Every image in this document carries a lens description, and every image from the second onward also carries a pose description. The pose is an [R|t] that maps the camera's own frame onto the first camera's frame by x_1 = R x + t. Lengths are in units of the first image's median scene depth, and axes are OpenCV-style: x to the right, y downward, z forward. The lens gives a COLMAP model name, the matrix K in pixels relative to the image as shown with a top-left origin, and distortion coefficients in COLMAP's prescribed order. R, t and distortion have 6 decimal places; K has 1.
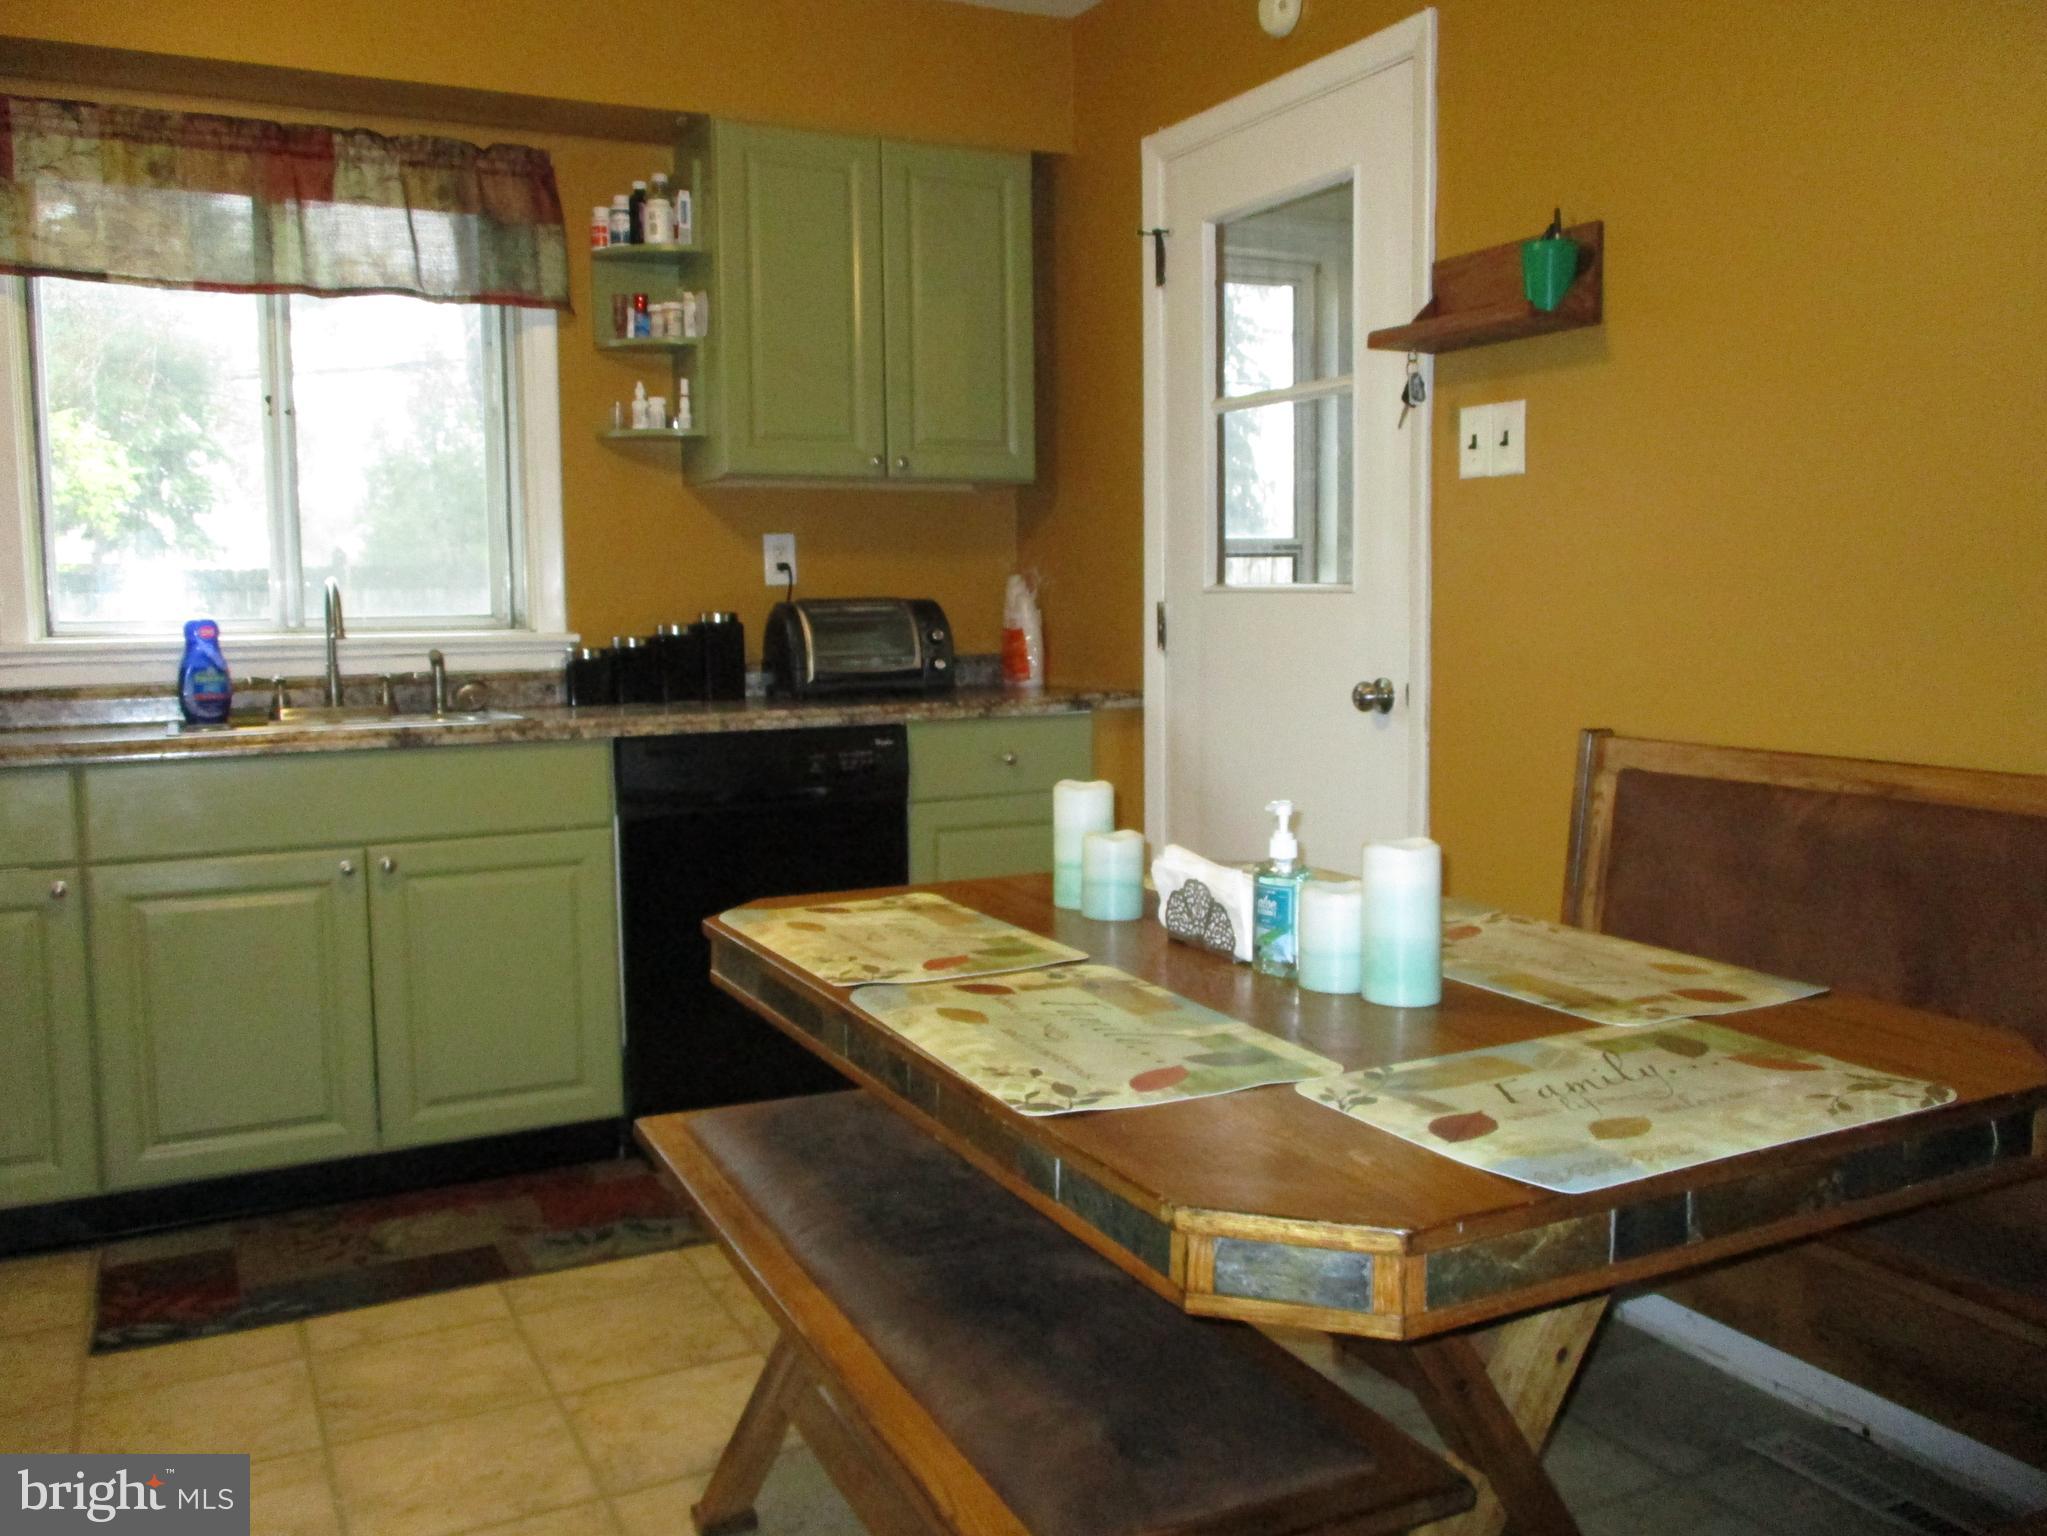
lens RADIAL K [[1698.0, 0, 1023.5], [0, 1698.0, 768.0], [0, 0, 1]] dist [-0.023989, -0.000011]
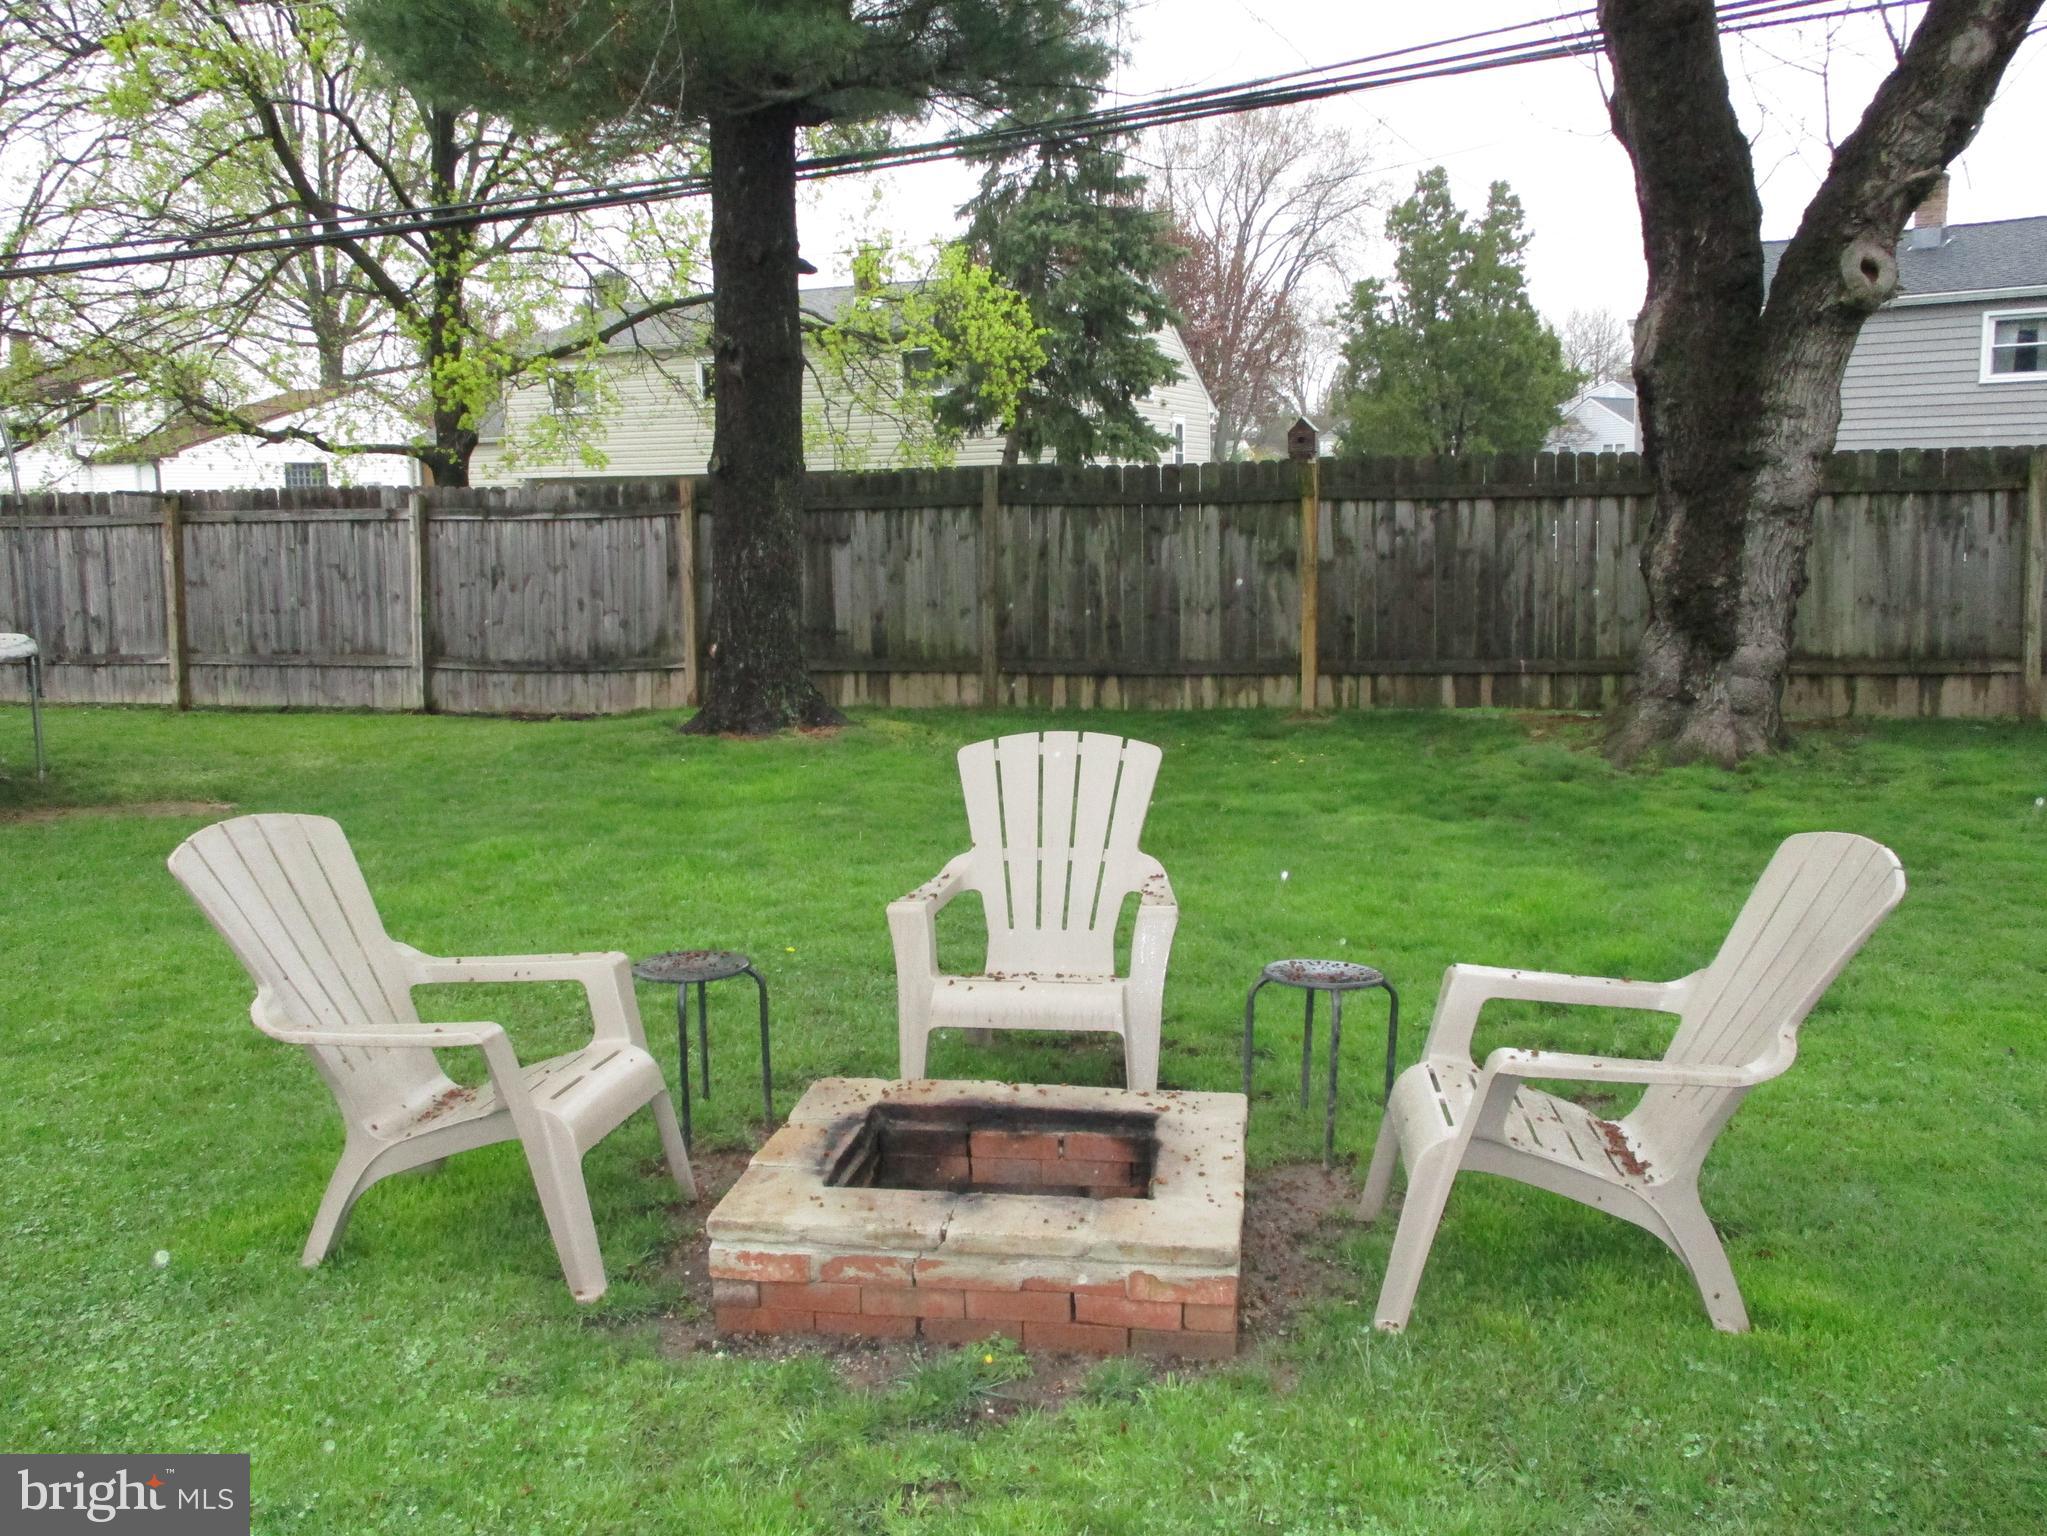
lens RADIAL K [[1698.0, 0, 1023.5], [0, 1698.0, 768.0], [0, 0, 1]] dist [-0.023989, -0.000011]
pose [[0.851708, 0.075708, -0.518520, -1.759507], [-0.045450, 0.996452, 0.070835, -0.510100], [0.522043, -0.036764, 0.852127, 4.514397]]
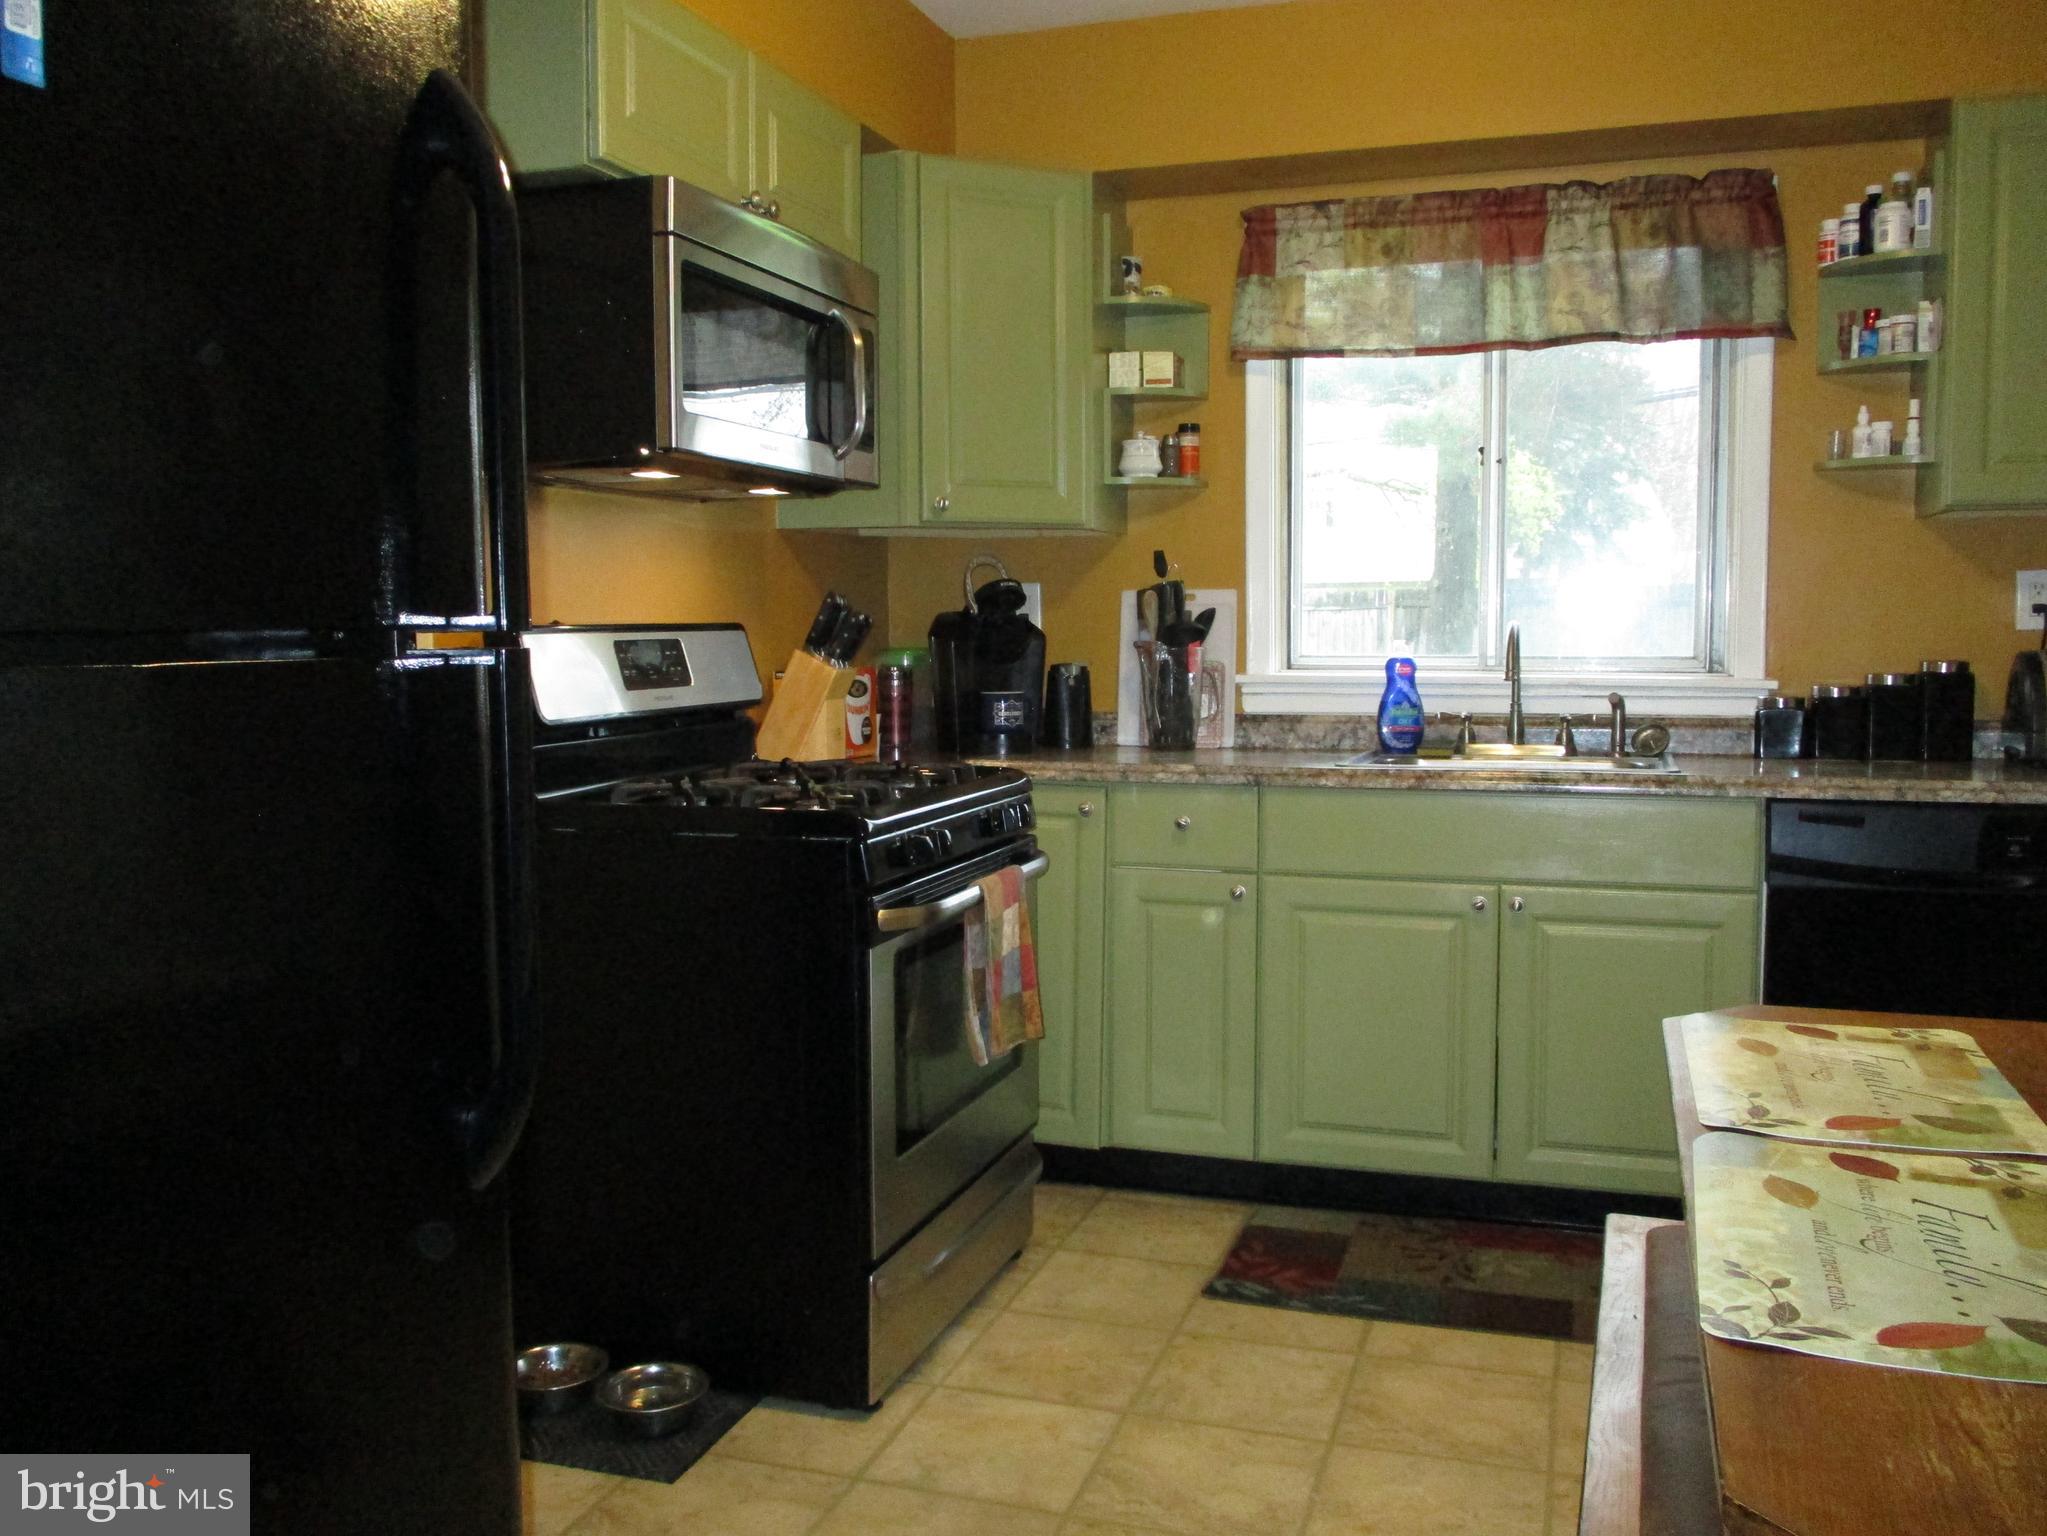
lens RADIAL K [[1698.0, 0, 1023.5], [0, 1698.0, 768.0], [0, 0, 1]] dist [-0.023989, -0.000011]
pose [[0.701328, 0.070284, -0.709365, 0.121466], [-0.075565, 0.996851, 0.024060, -0.024466], [0.708822, 0.036729, 0.704431, 0.057446]]
